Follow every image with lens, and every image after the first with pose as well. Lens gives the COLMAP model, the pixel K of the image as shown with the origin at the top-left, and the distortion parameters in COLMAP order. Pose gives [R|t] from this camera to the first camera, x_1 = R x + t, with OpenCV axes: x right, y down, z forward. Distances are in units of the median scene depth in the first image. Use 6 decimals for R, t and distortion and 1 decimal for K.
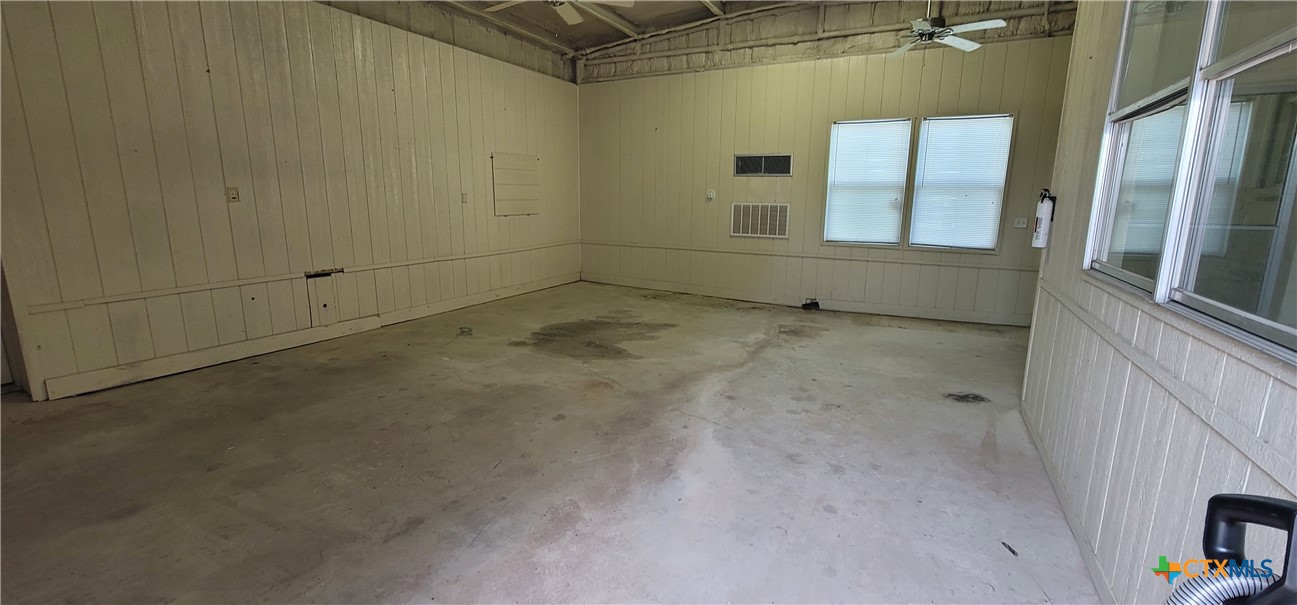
lens RADIAL K [[529.3, 0, 650.1], [0, 529.3, 299.4], [0, 0, 1]] dist [-0.002460, 0.000909]
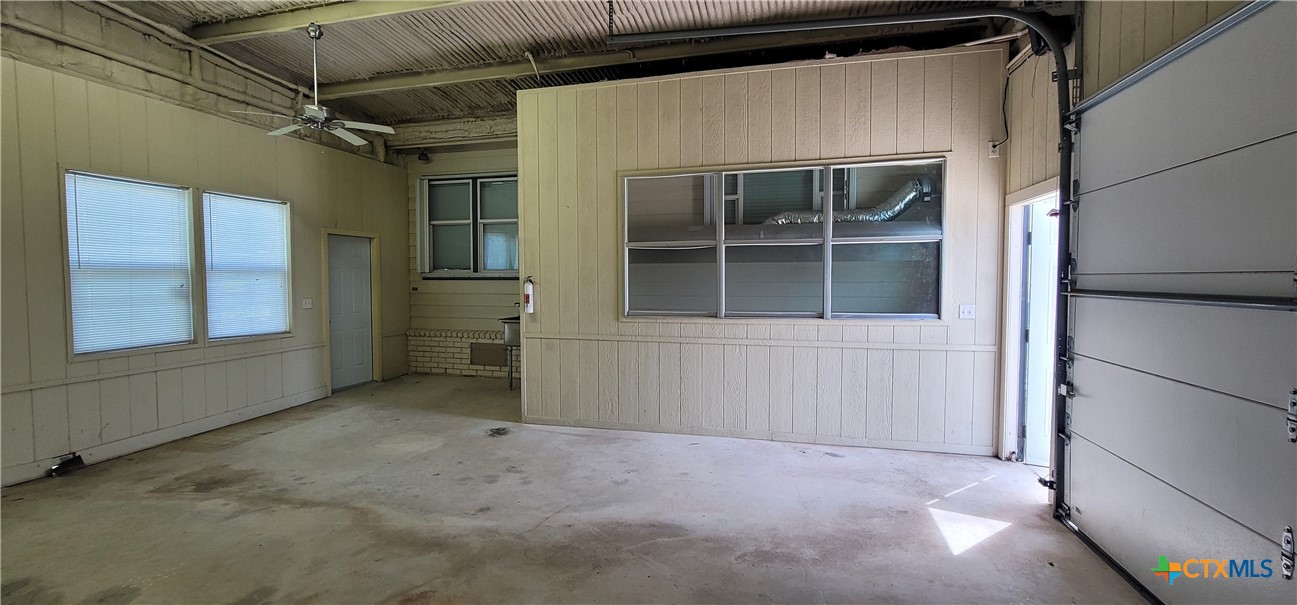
lens RADIAL K [[529.3, 0, 660.0], [0, 529.3, 300.1], [0, 0, 1]] dist [-0.002460, 0.000909]
pose [[-0.227362, -0.055406, 0.972233, -0.607457], [0.188129, 0.977073, 0.099677, -0.153033], [-0.955465, 0.205568, -0.211726, 0.668498]]
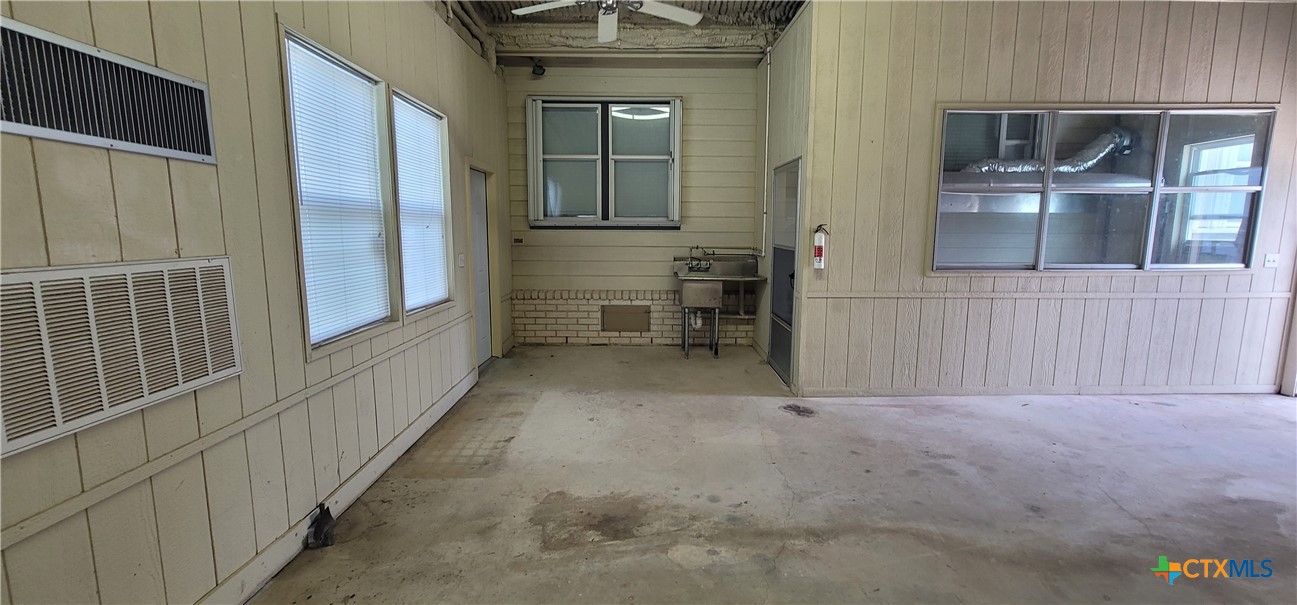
lens RADIAL K [[529.3, 0, 661.6], [0, 529.3, 296.8], [0, 0, 1]] dist [-0.002460, 0.000909]
pose [[-0.480801, -0.125976, 0.867733, -0.156528], [0.161066, 0.960097, 0.228630, -0.275722], [-0.861910, 0.249687, -0.441325, 1.356132]]
